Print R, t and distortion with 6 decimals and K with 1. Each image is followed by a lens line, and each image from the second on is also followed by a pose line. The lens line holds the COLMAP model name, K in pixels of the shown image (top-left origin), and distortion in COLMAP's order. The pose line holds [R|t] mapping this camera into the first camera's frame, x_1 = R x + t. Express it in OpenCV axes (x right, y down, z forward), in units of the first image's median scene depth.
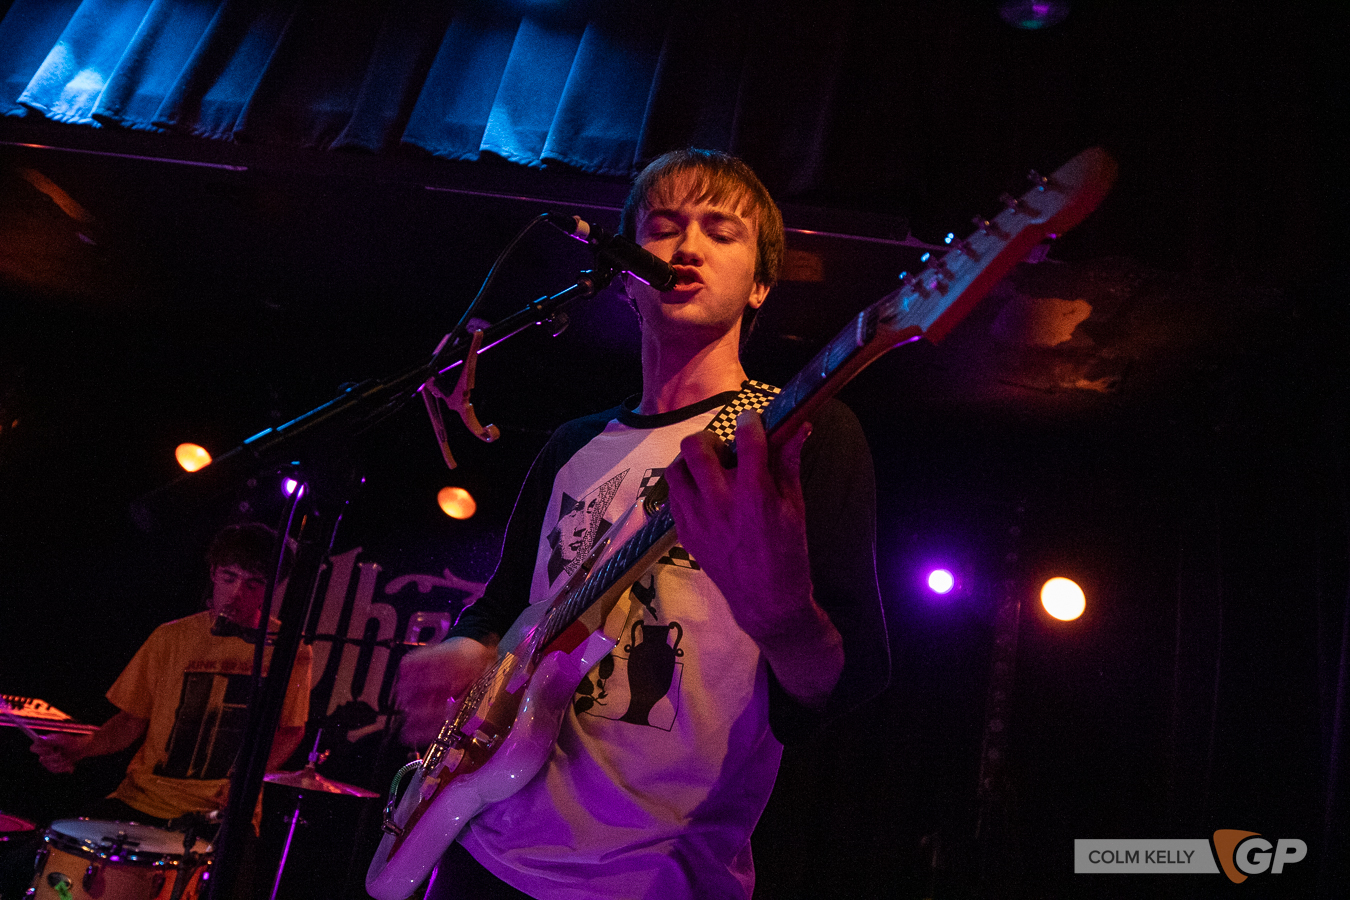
lens RADIAL K [[1001.3, 0, 696.6], [0, 1001.3, 492.9], [0, 0, 1]] dist [-0.006328, -0.005305]
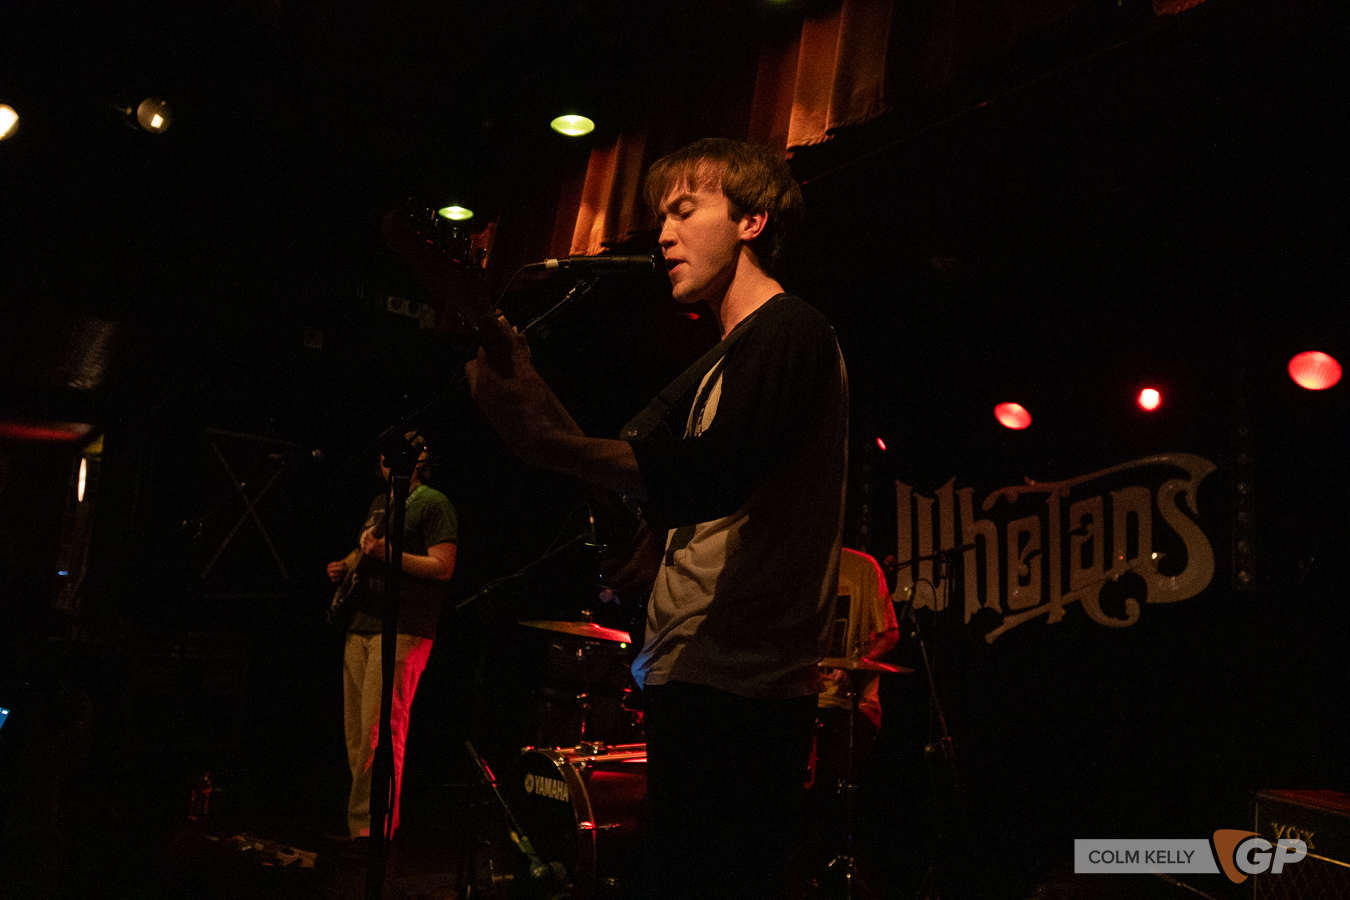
lens RADIAL K [[991.3, 0, 678.3], [0, 991.3, 489.4], [0, 0, 1]] dist [0.001215, -0.006828]
pose [[0.669986, -0.234527, -0.704355, 0.248760], [0.268064, 0.961202, -0.065065, 0.058671], [0.692287, -0.145219, 0.706860, -0.015873]]
